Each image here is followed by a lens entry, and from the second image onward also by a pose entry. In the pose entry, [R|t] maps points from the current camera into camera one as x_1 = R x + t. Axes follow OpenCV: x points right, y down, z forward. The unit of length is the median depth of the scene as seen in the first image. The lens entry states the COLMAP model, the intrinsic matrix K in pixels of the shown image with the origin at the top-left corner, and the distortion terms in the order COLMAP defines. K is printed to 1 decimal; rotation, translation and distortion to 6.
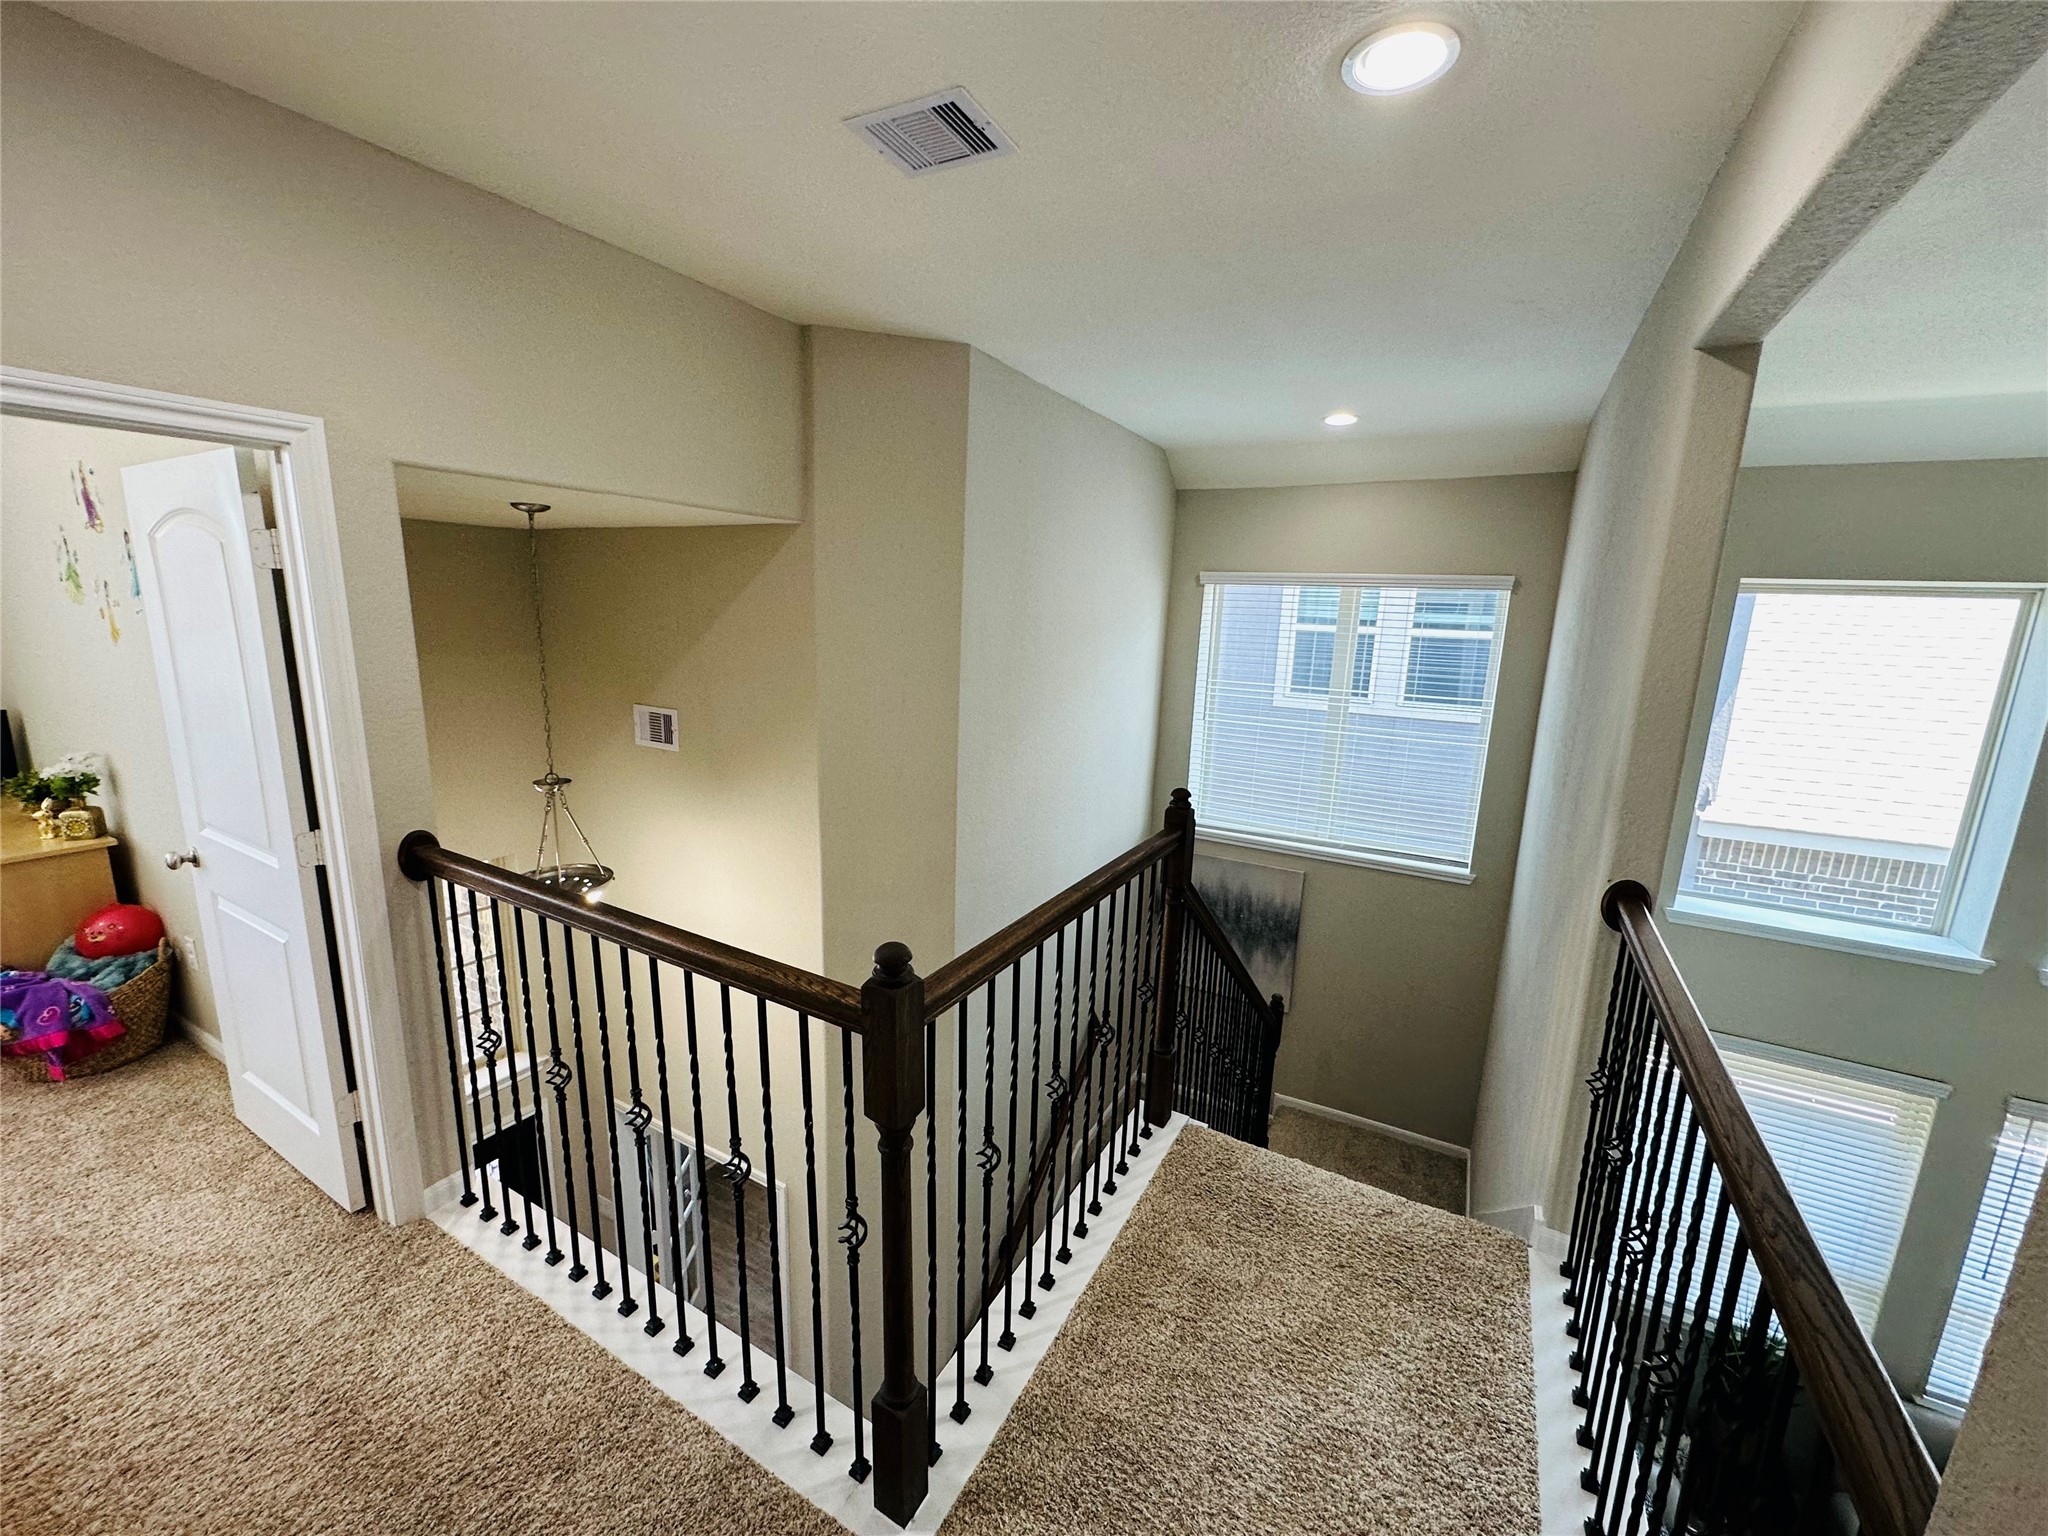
lens RADIAL K [[814.7, 0, 1023.3], [0, 814.7, 768.1], [0, 0, 1]] dist [0.000468, -0.000357]
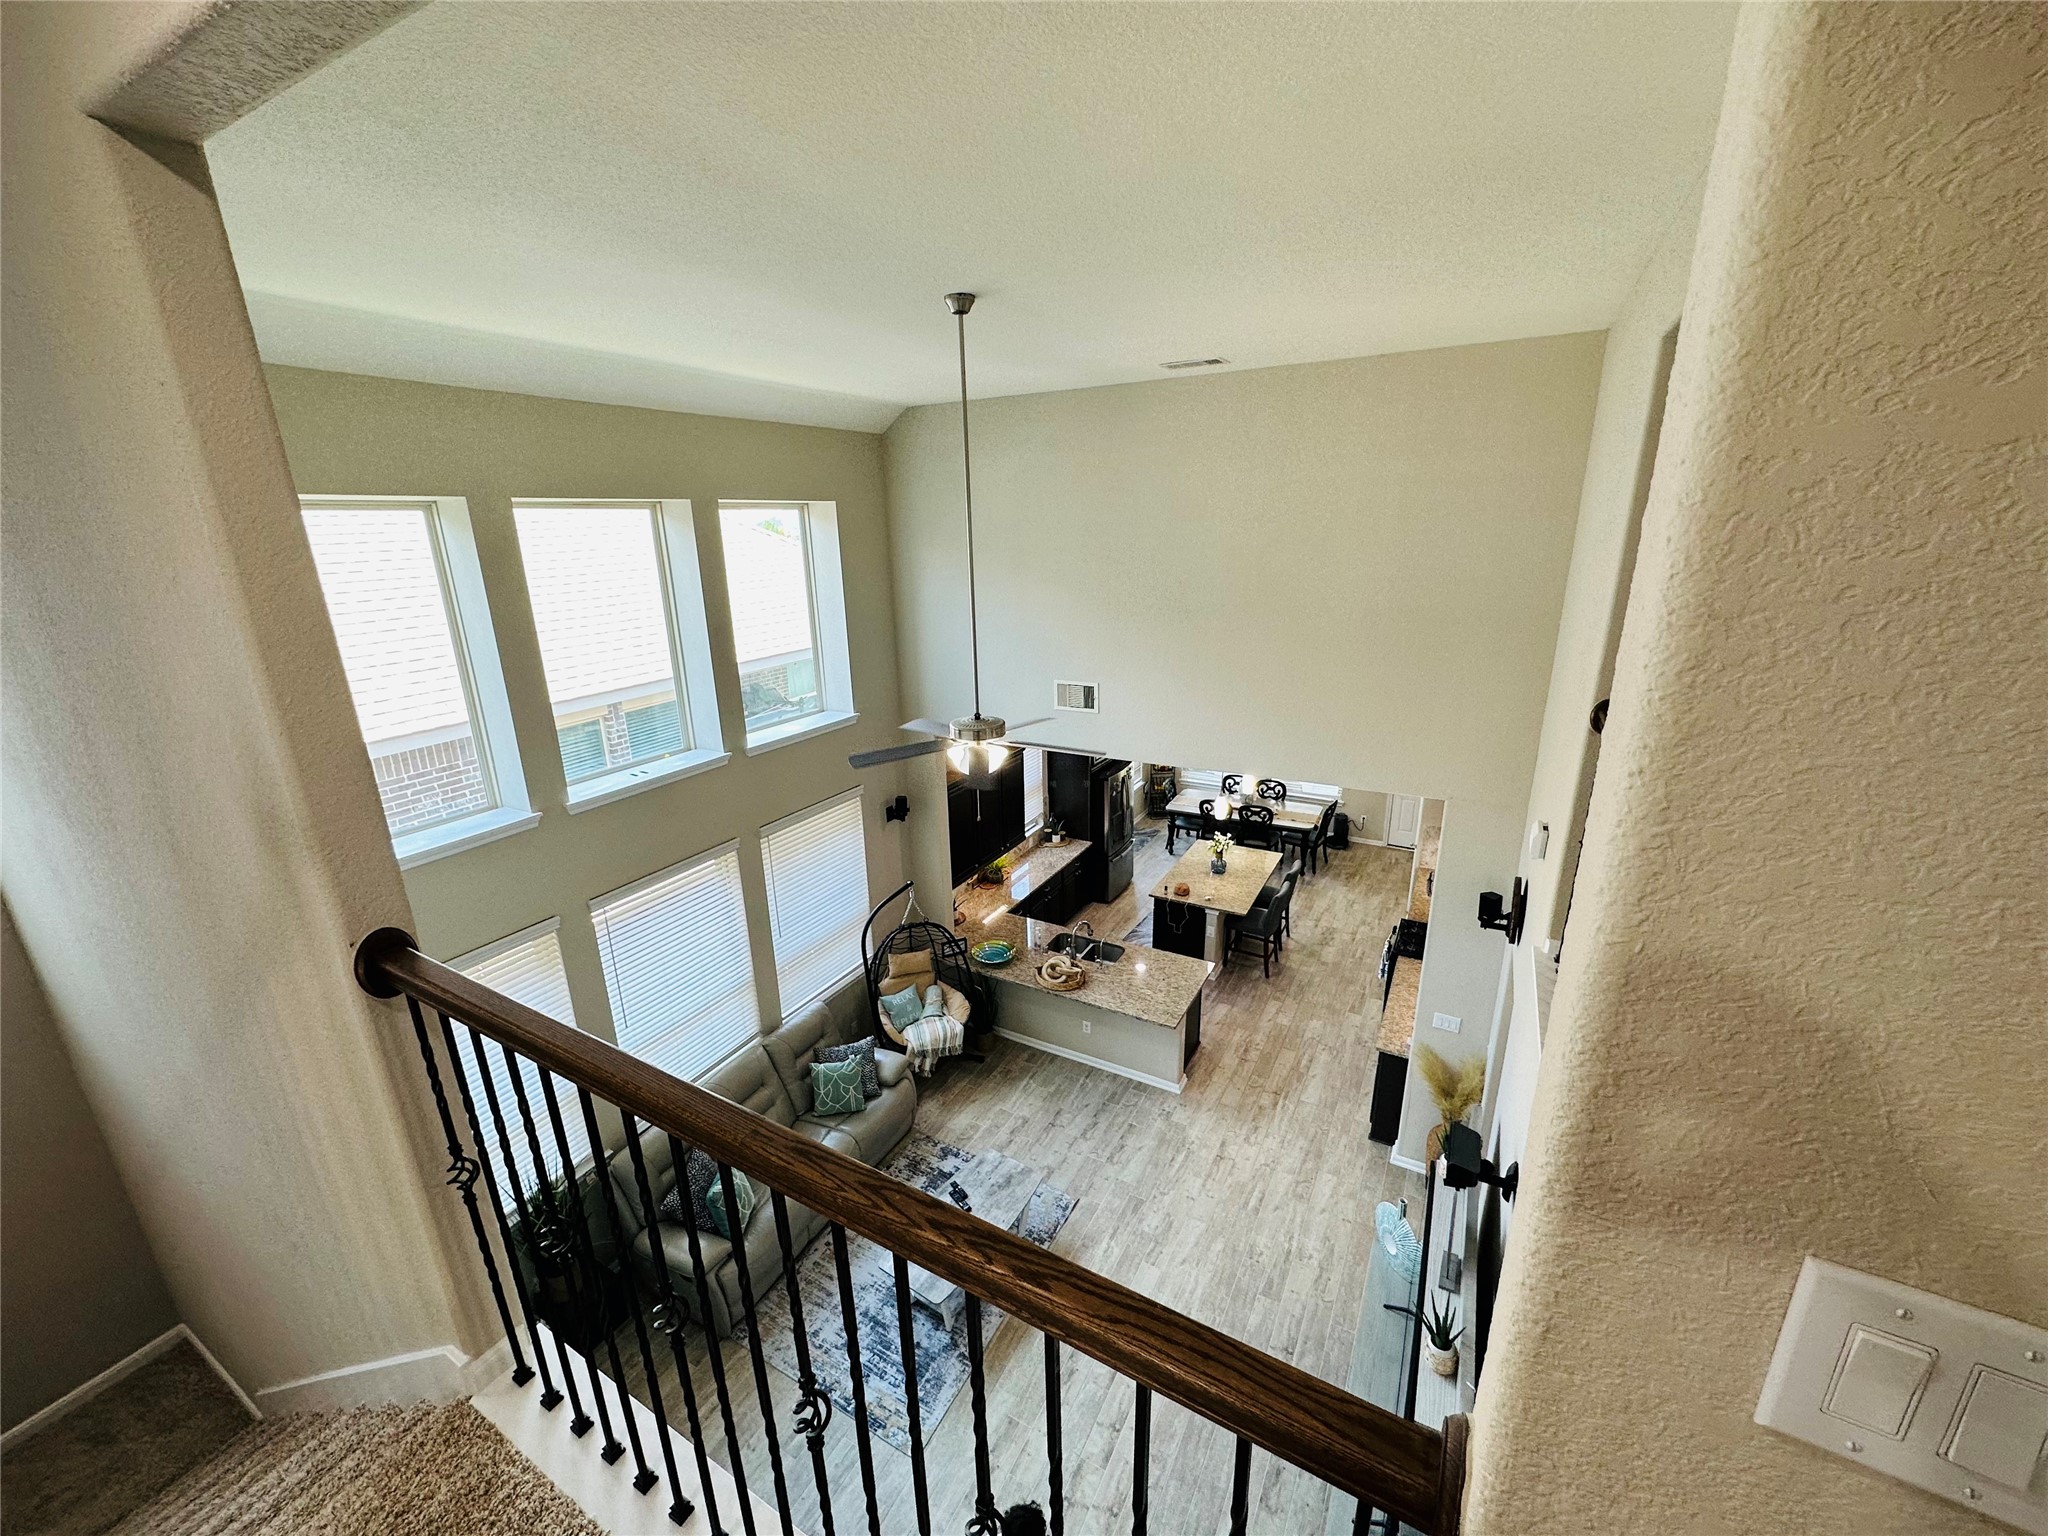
lens RADIAL K [[814.7, 0, 1024.7], [0, 814.7, 768.3], [0, 0, 1]] dist [0.000468, -0.000357]
pose [[0.004614, -0.323695, 0.946150, 0.040103], [0.217181, 0.923901, 0.315024, -0.040630], [-0.976121, 0.204032, 0.074563, 0.139023]]
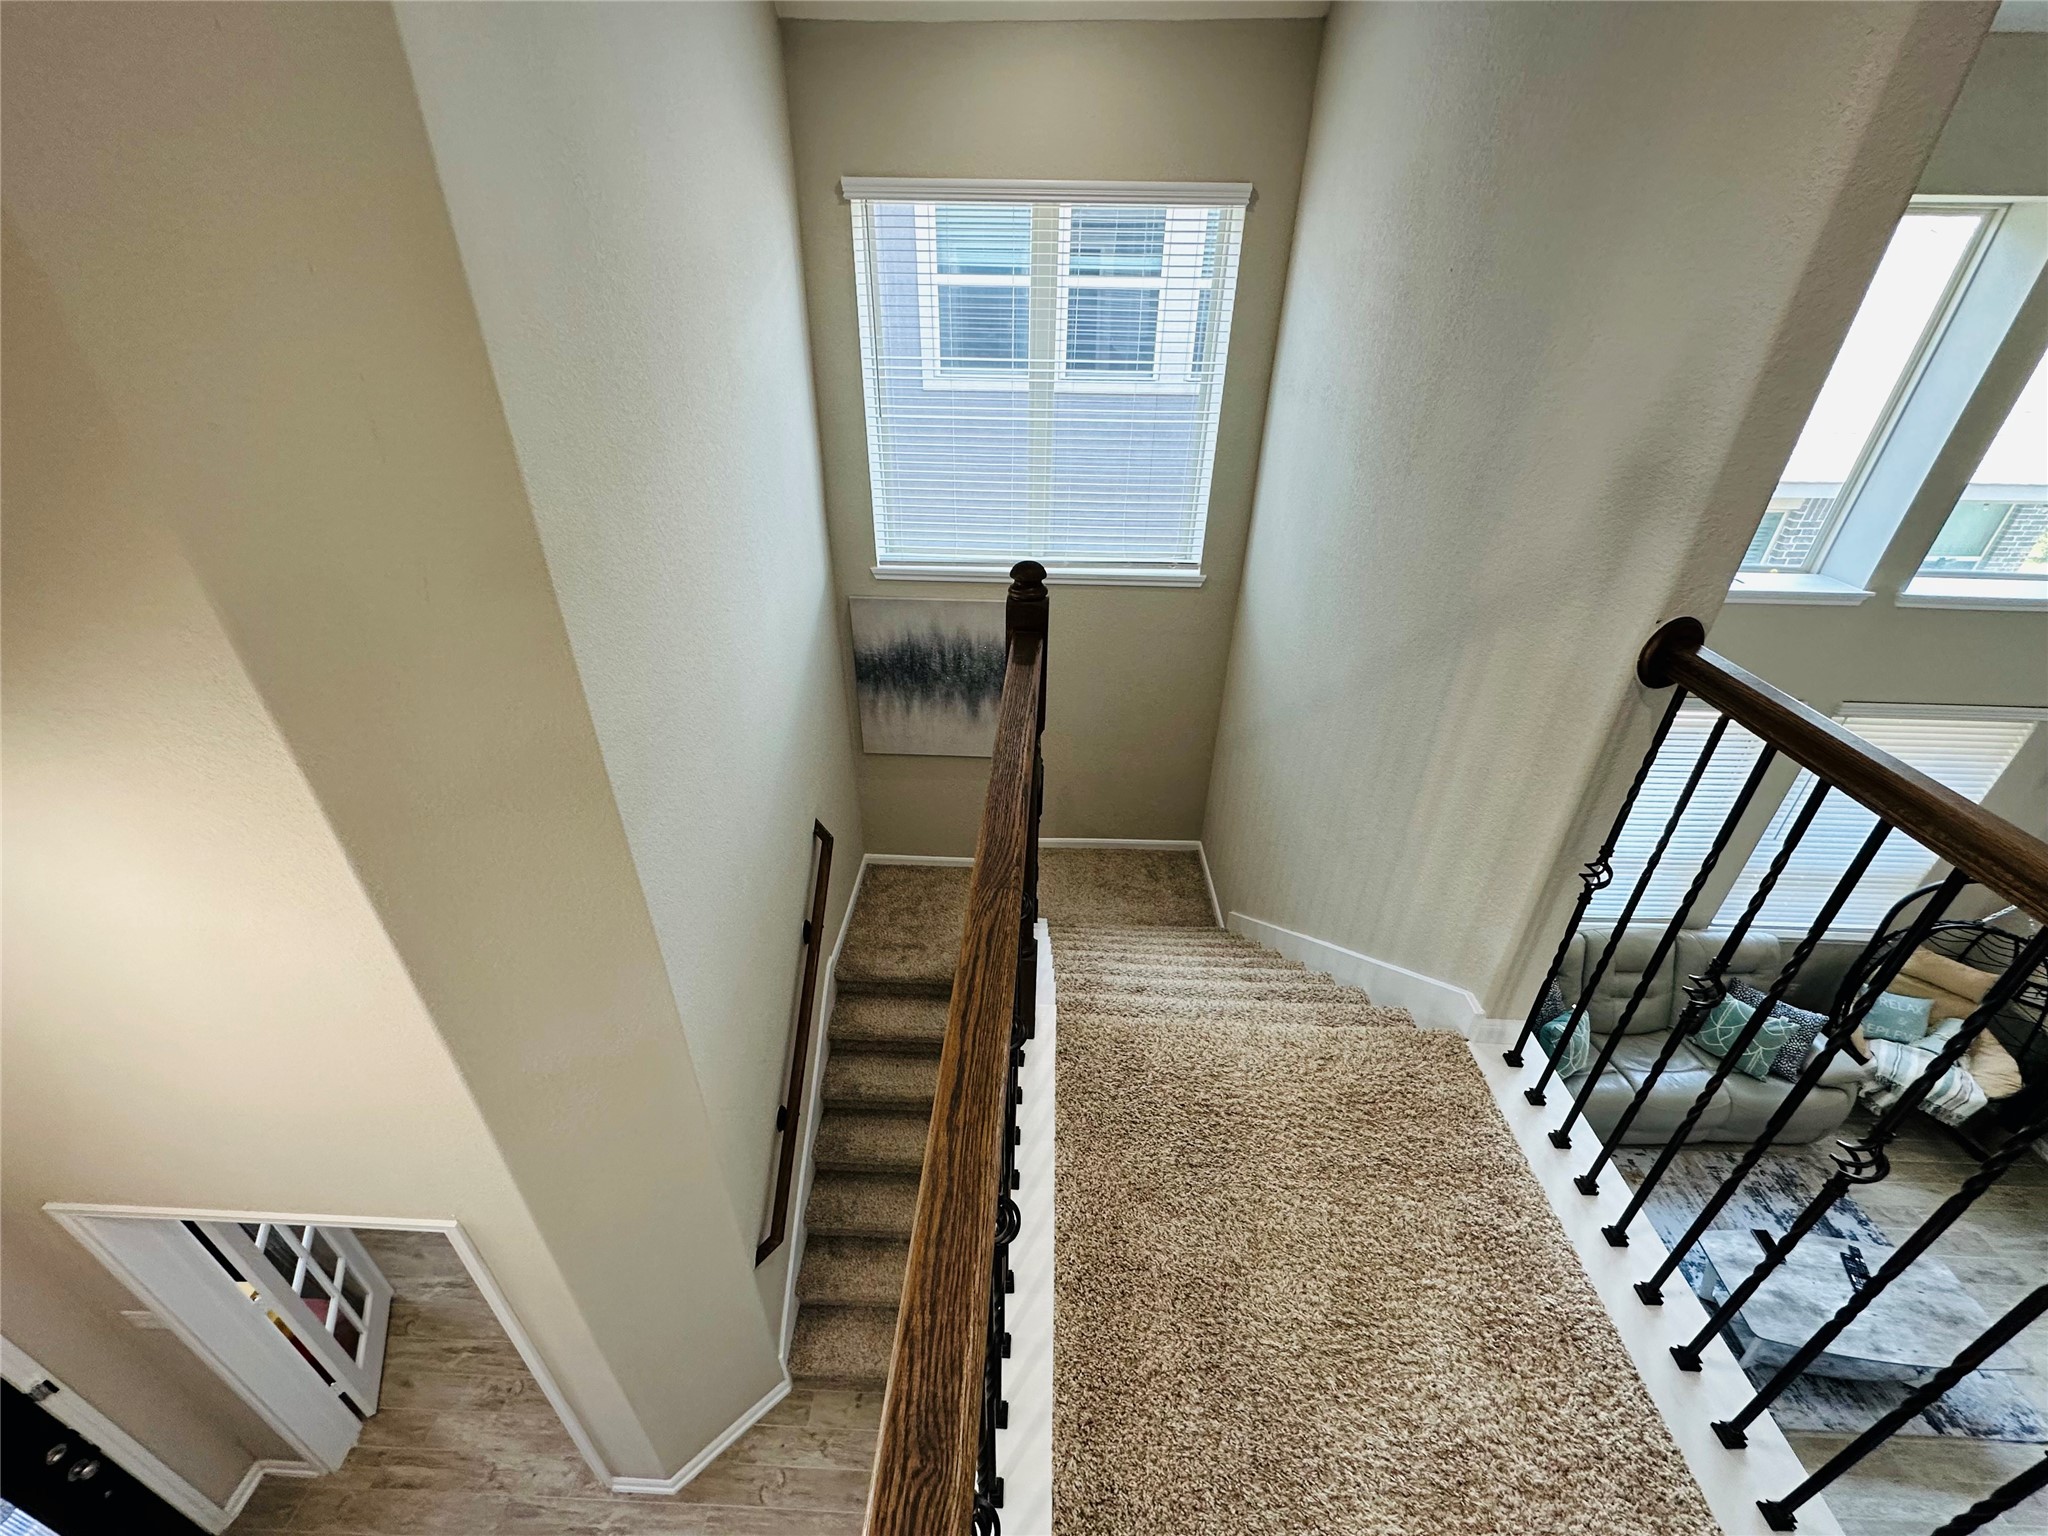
lens RADIAL K [[814.7, 0, 1021.3], [0, 814.7, 767.2], [0, 0, 1]] dist [0.000468, -0.000357]
pose [[0.889834, -0.251974, 0.380400, -0.028288], [0.105606, 0.924786, 0.365537, -0.024667], [-0.443895, -0.285095, 0.849516, 0.248193]]
